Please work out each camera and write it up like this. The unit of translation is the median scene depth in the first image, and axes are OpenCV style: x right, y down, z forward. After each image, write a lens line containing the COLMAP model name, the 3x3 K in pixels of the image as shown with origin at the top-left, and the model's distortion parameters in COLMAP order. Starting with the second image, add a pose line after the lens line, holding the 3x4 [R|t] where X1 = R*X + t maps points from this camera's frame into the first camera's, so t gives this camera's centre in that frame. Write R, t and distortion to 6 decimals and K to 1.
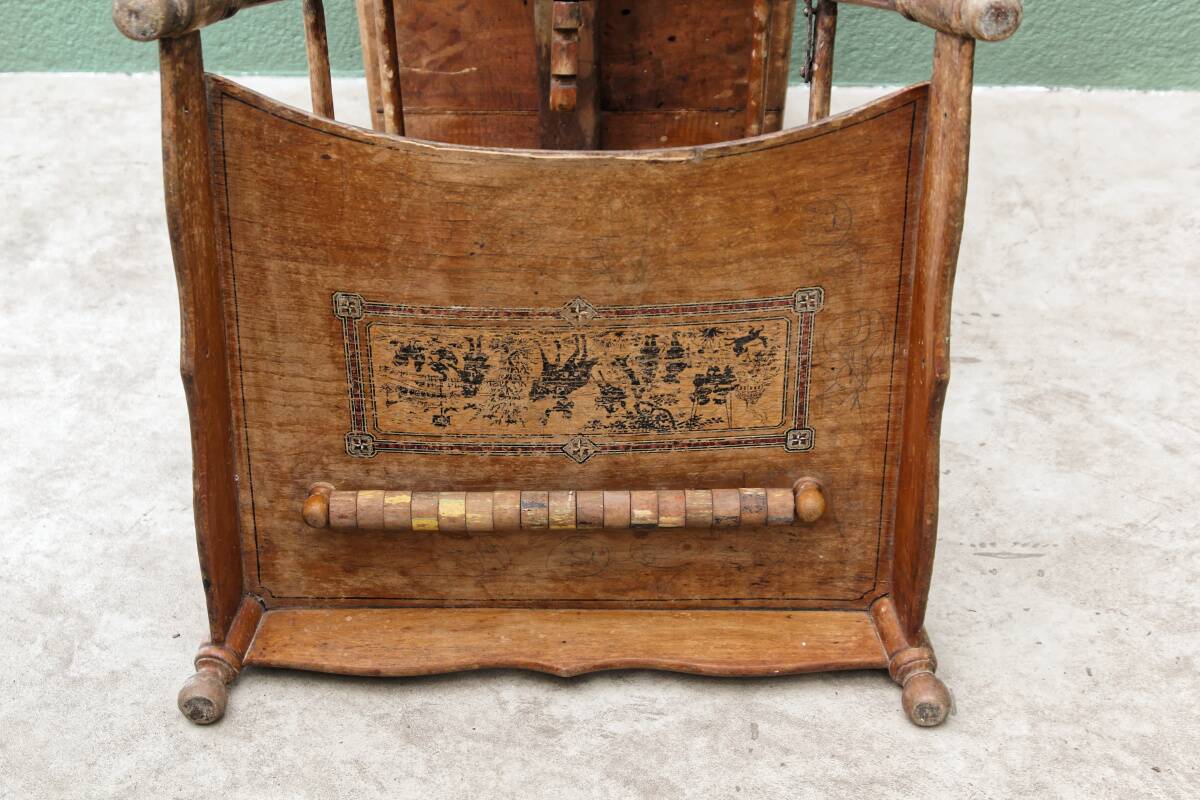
lens RADIAL K [[2108.9, 0, 595.1], [0, 2108.9, 429.5], [0, 0, 1]] dist [0.037656, 0.000000]
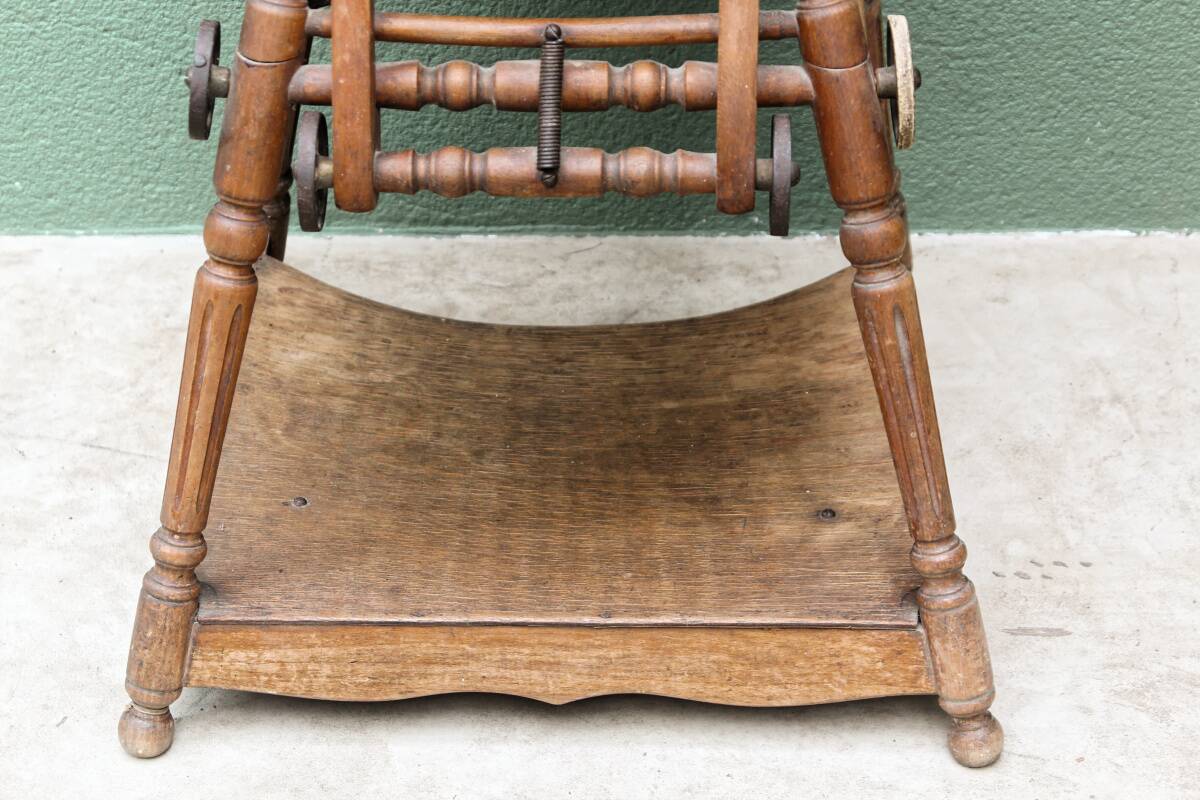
lens RADIAL K [[2531.0, 0, 604.6], [0, 2531.0, 483.4], [0, 0, 1]] dist [0.017519, 0.000000]
pose [[0.999397, -0.025483, 0.023605, -0.001355], [0.025795, 0.999582, -0.013019, -0.065707], [-0.023263, 0.013620, 0.999637, 0.091764]]
